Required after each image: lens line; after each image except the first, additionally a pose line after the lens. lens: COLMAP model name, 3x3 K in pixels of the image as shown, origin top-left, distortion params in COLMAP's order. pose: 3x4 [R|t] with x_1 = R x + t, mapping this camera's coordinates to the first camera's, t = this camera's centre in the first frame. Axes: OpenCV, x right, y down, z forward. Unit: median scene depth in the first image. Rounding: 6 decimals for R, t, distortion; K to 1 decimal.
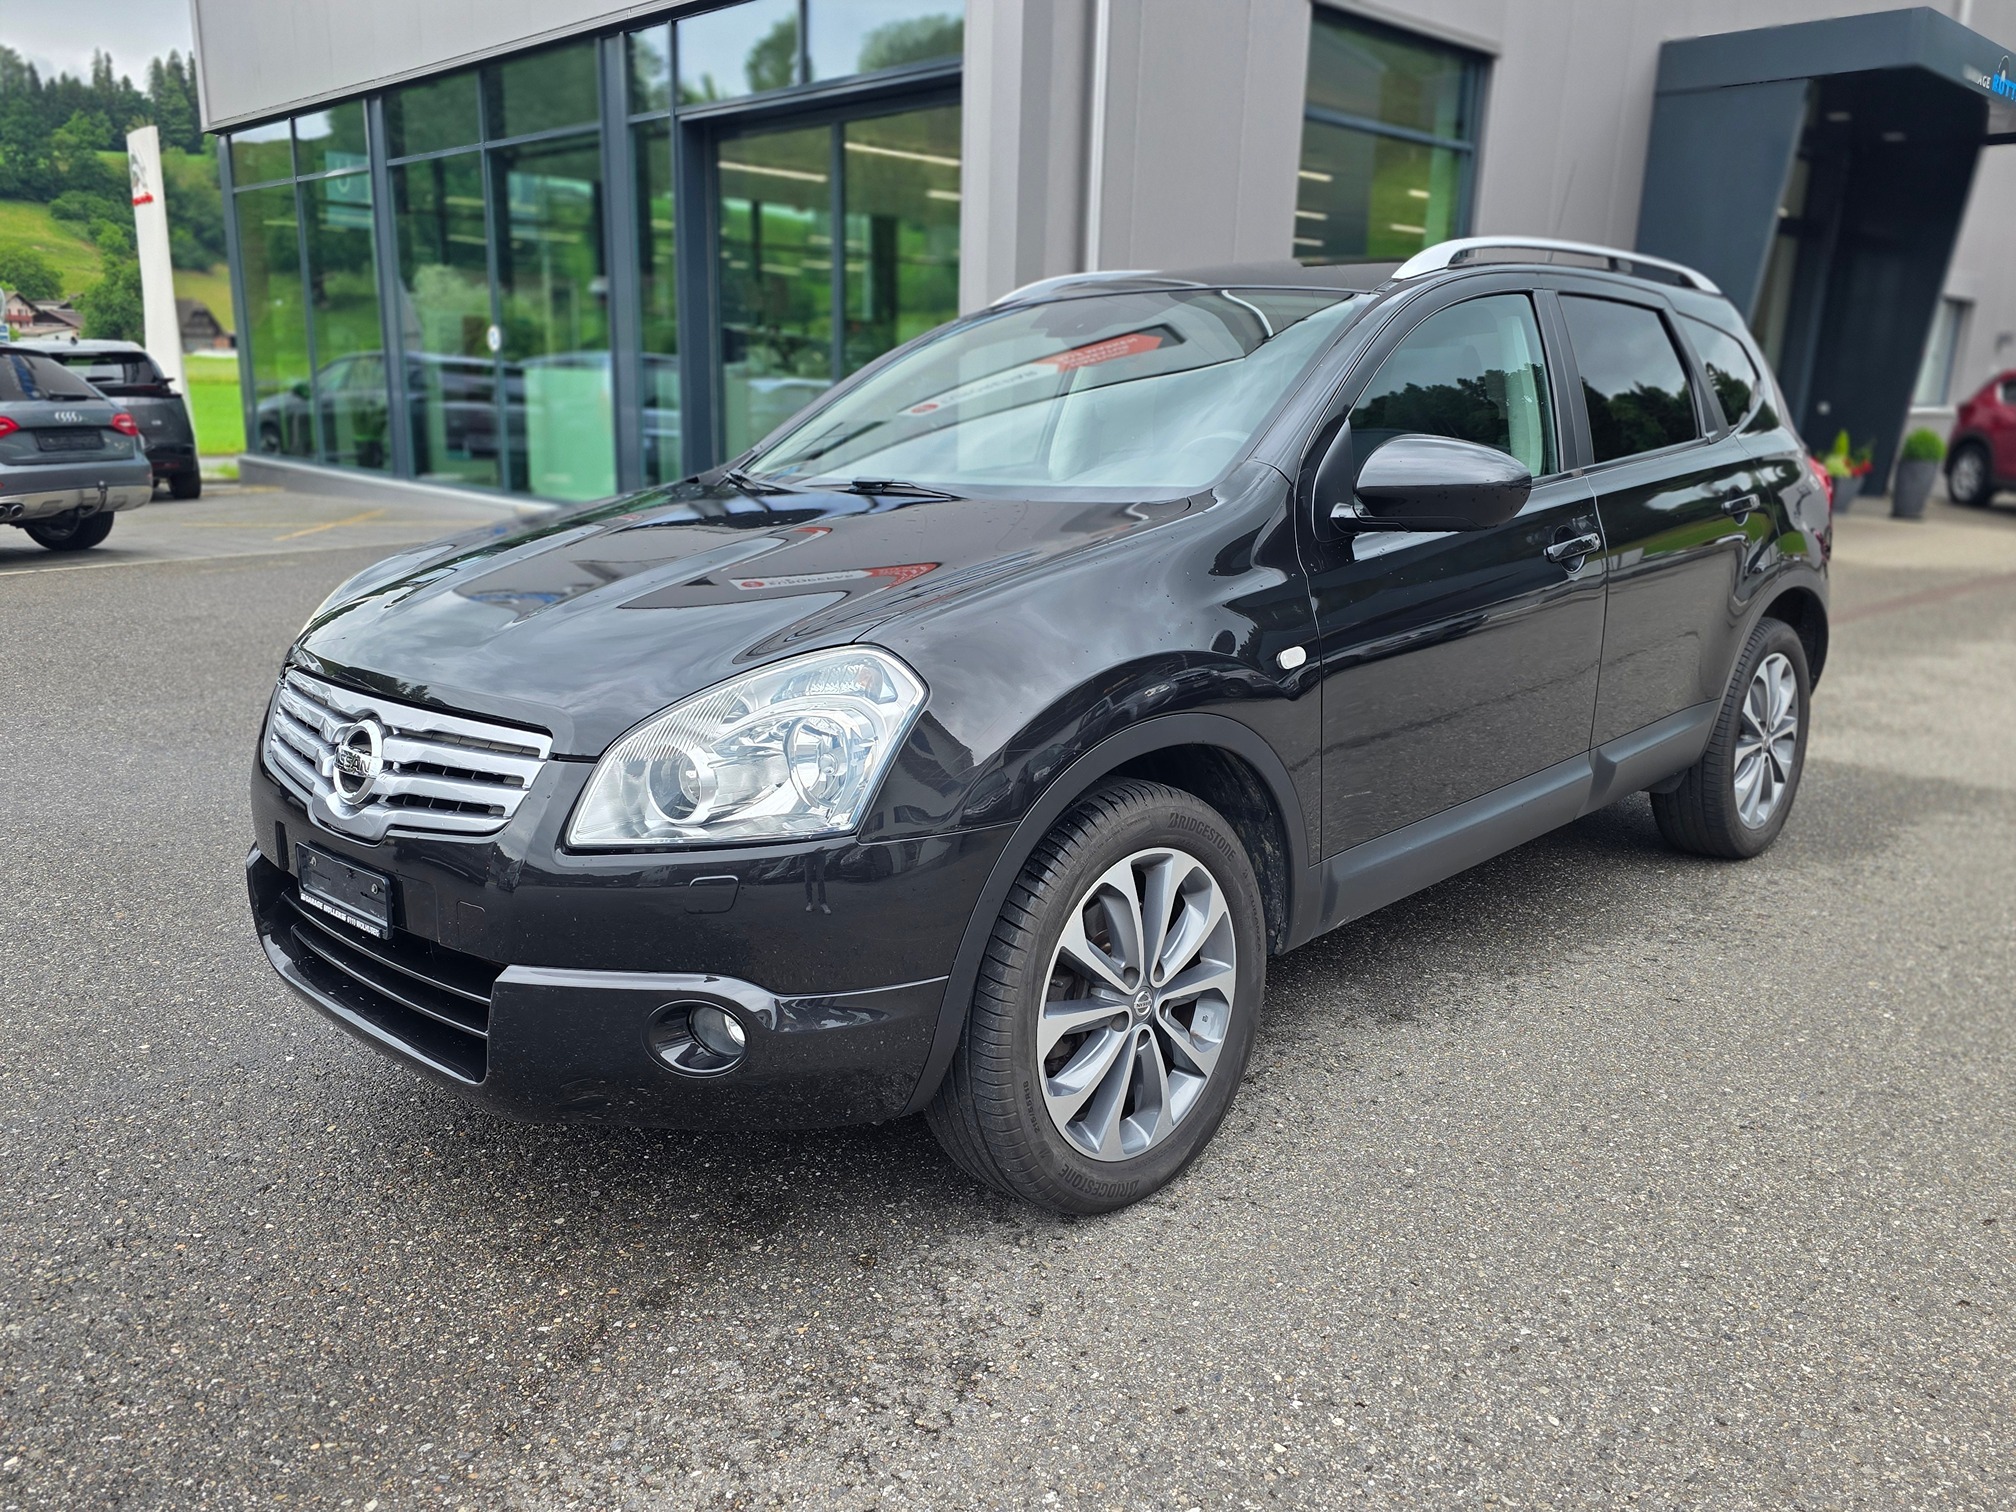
lens RADIAL K [[1535.1, 0, 1008.0], [0, 1535.1, 756.0], [0, 0, 1]] dist [0.052697, -0.043541]
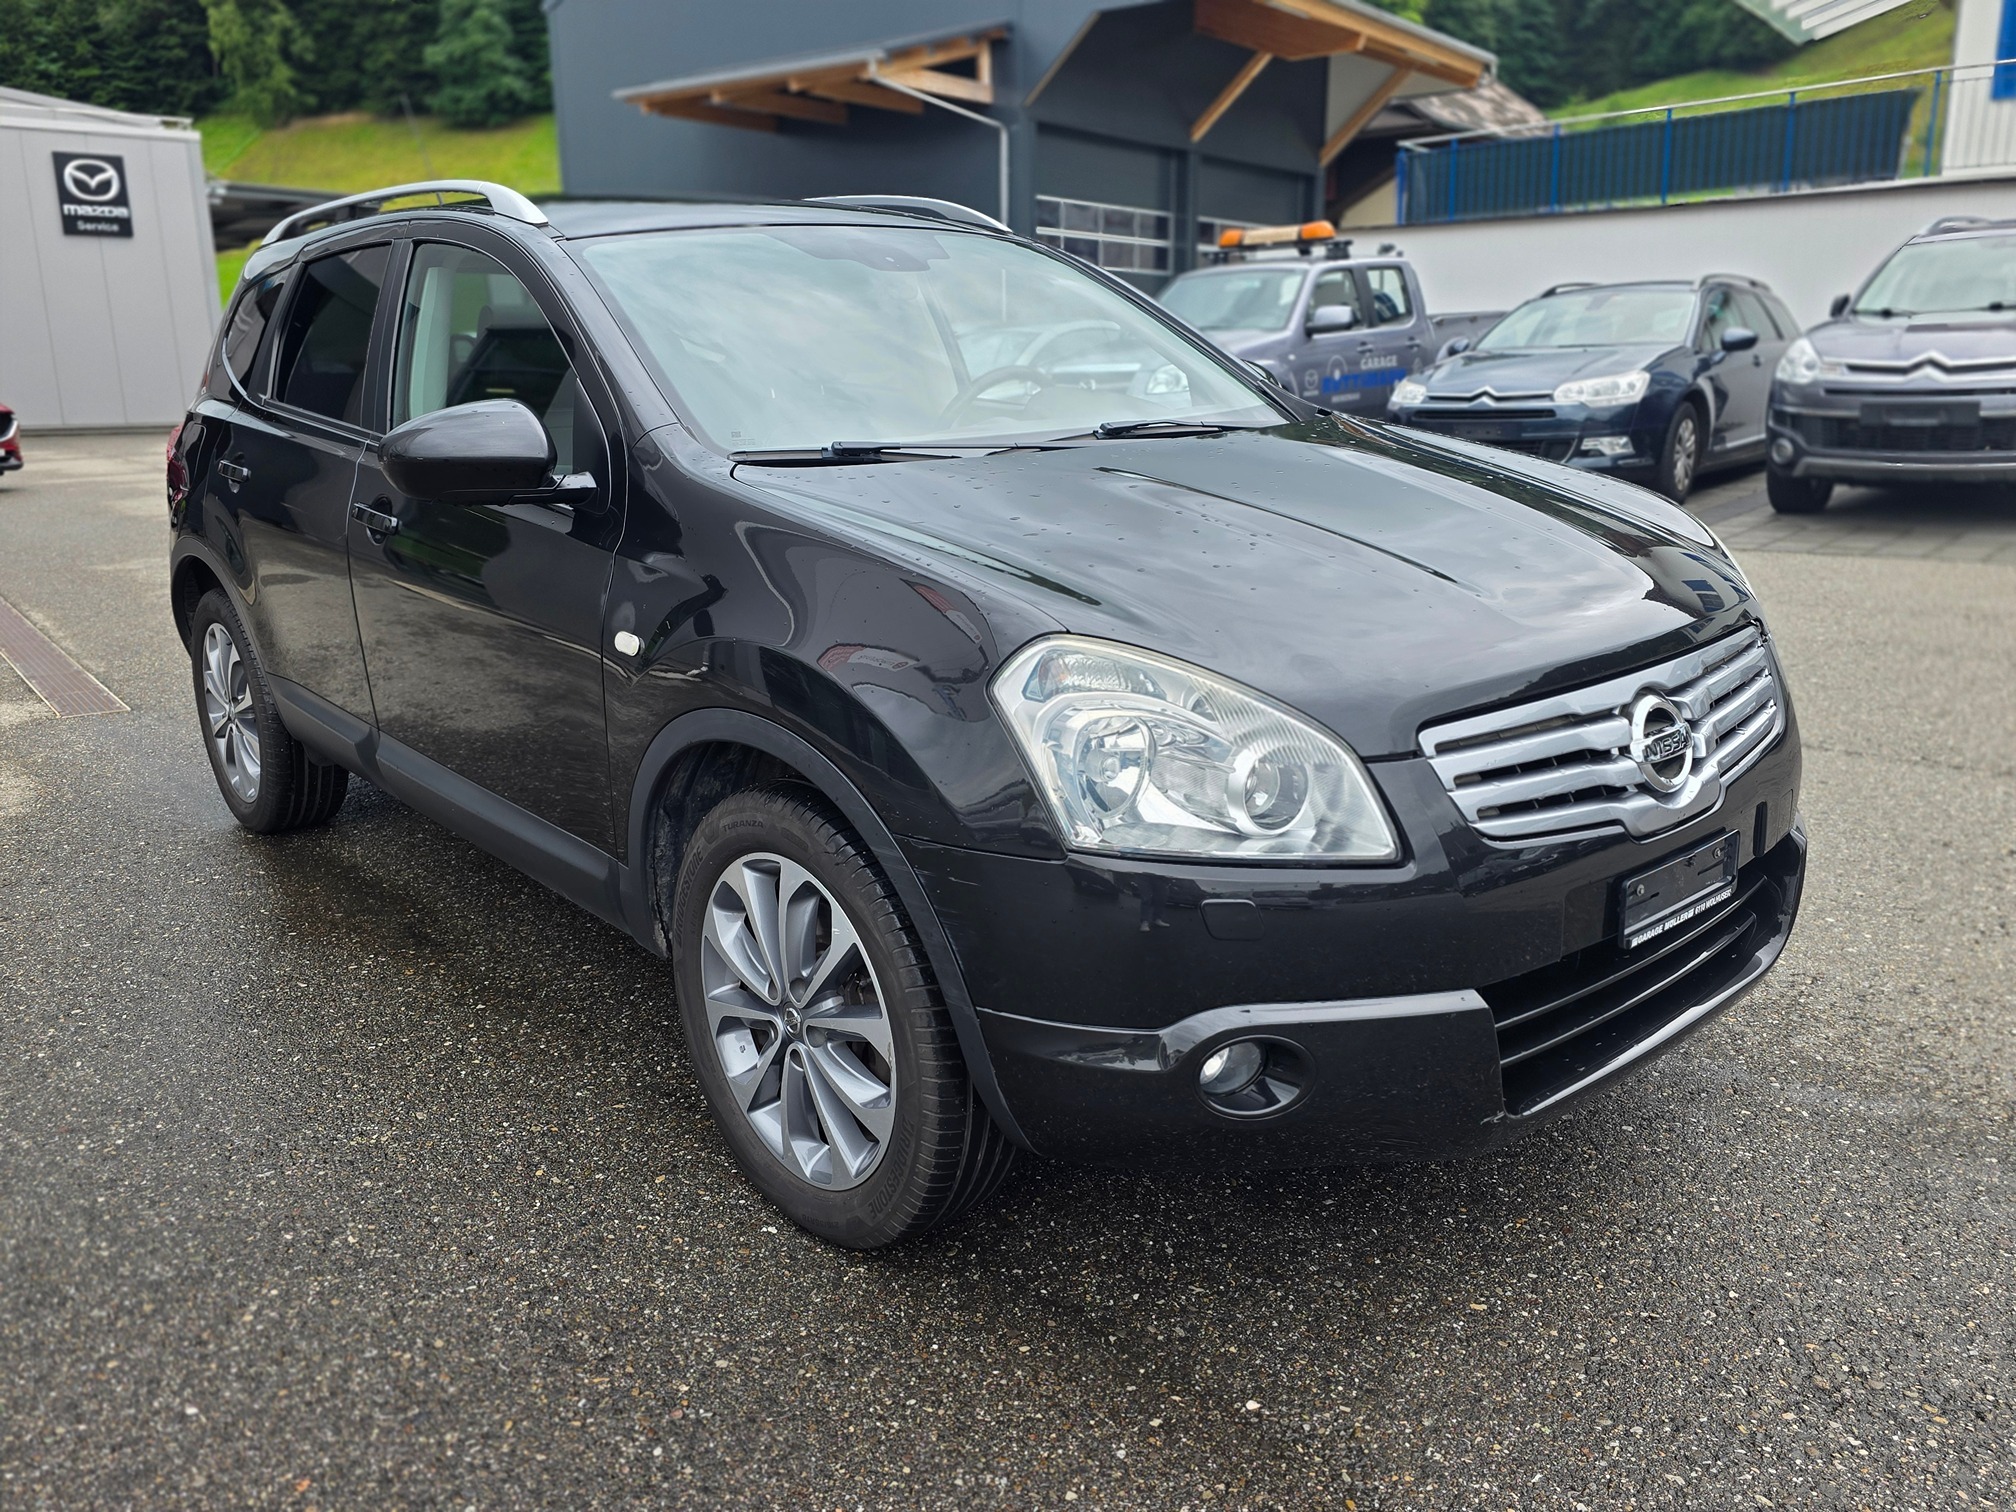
lens RADIAL K [[1520.4, 0, 1008.0], [0, 1520.4, 756.0], [0, 0, 1]] dist [0.053823, -0.043908]
pose [[0.096593, -0.257143, 0.961534, -1.424759], [0.250586, 0.941216, 0.226536, -0.307195], [-0.963264, 0.219065, 0.155351, 1.351227]]
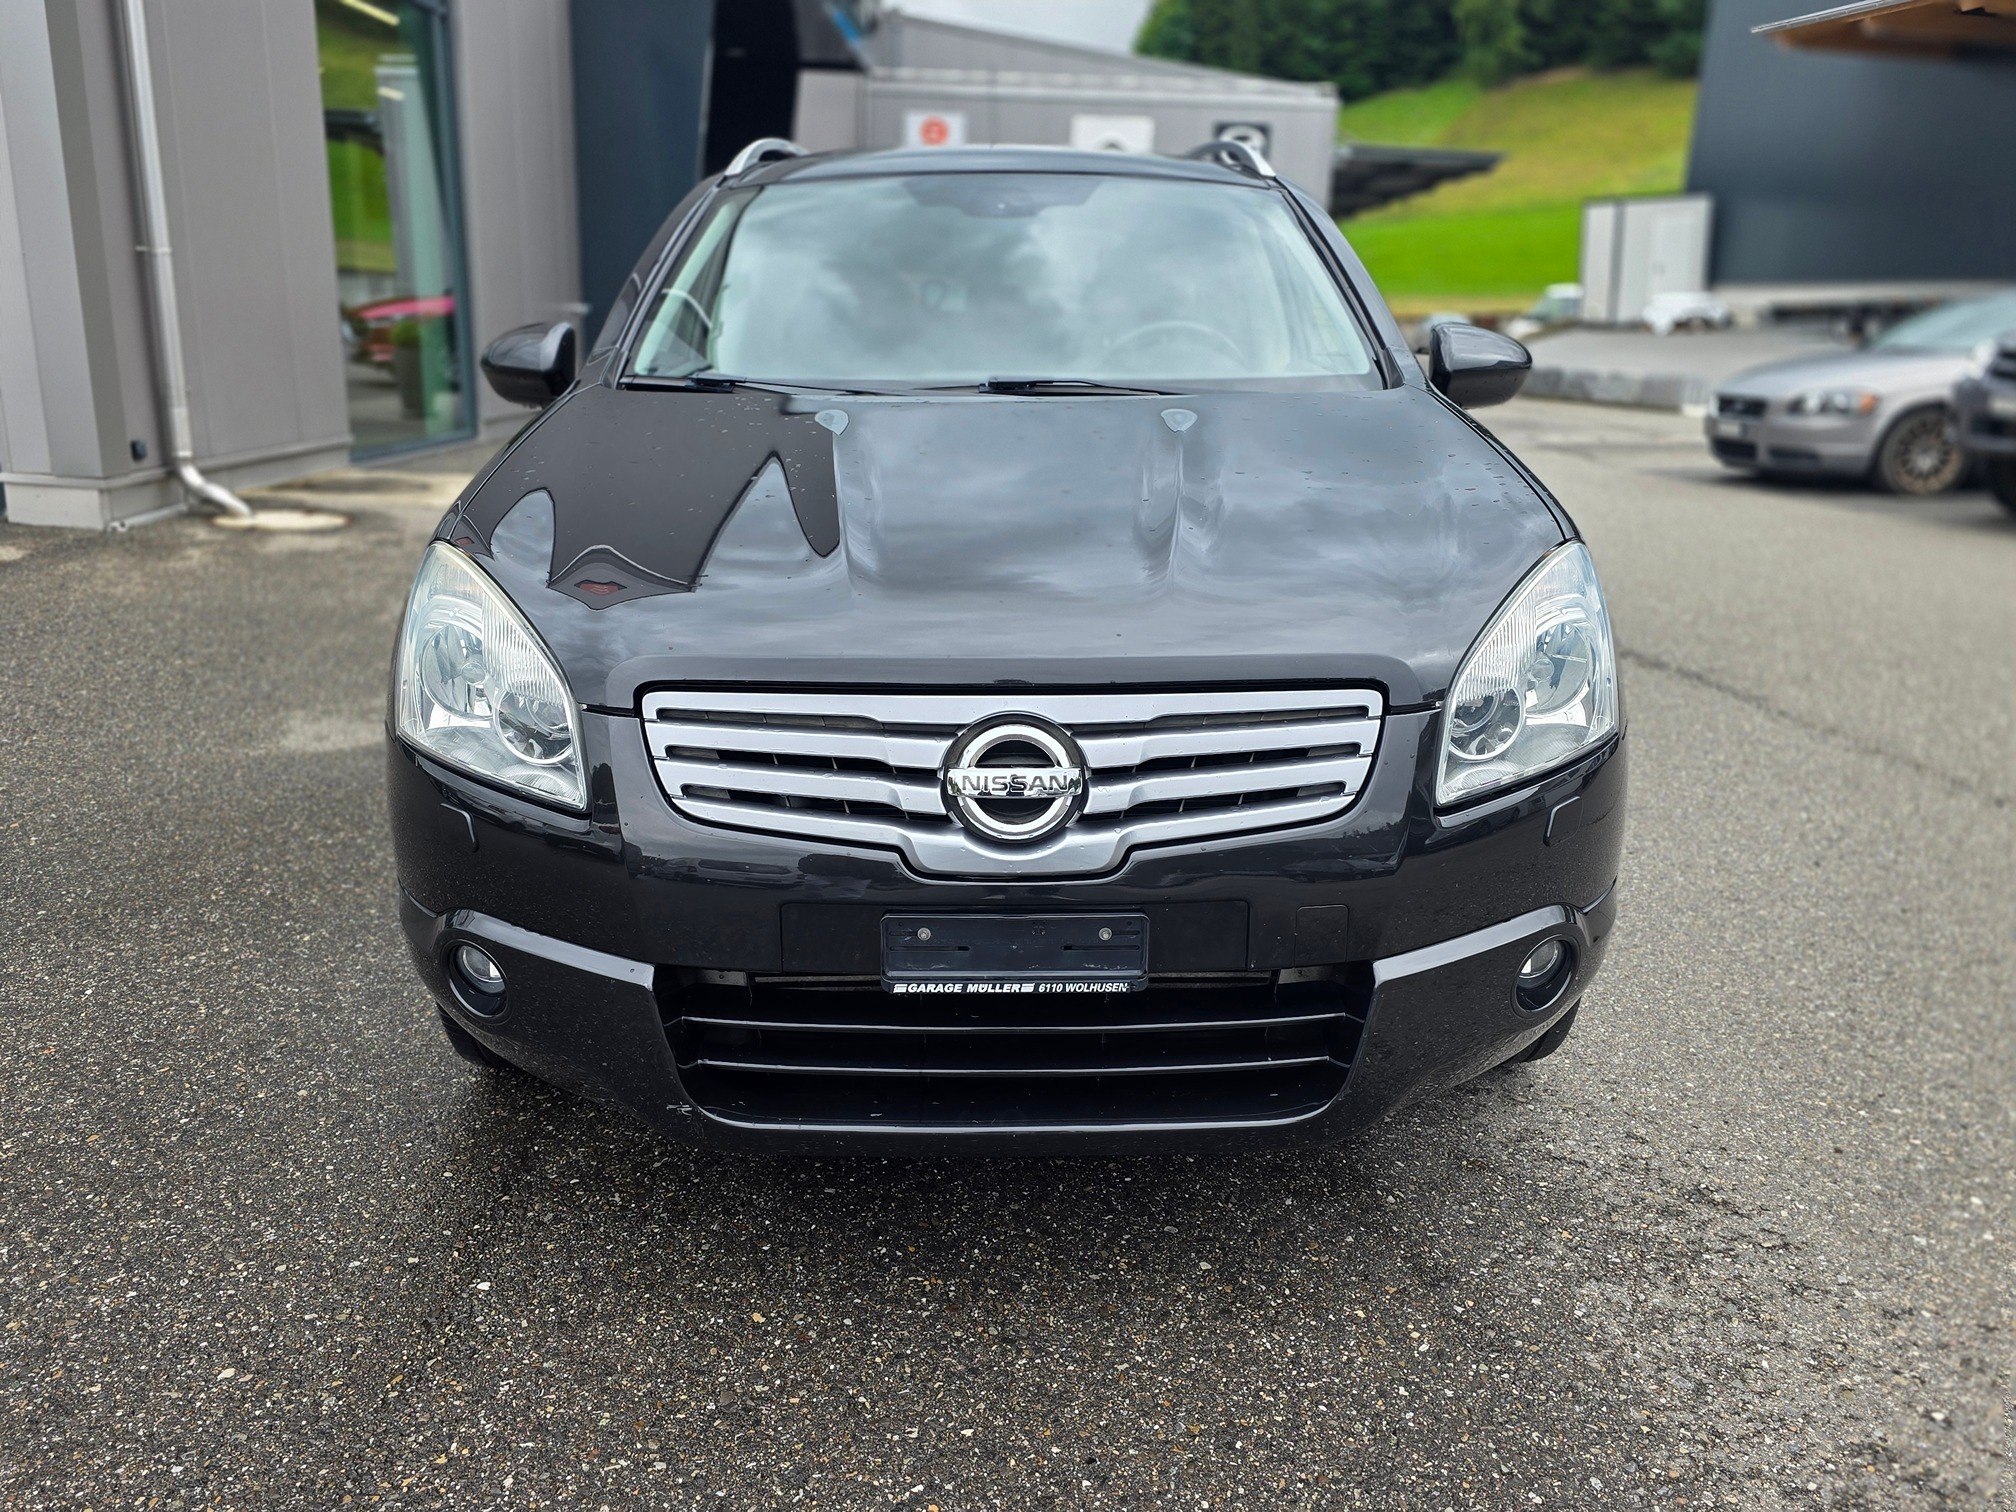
lens RADIAL K [[1520.4, 0, 1008.0], [0, 1520.4, 756.0], [0, 0, 1]] dist [0.053823, -0.043908]
pose [[0.709395, -0.185920, 0.679847, -1.011944], [0.146848, 0.982401, 0.115429, -0.102748], [-0.689343, 0.017950, 0.724213, 0.522706]]
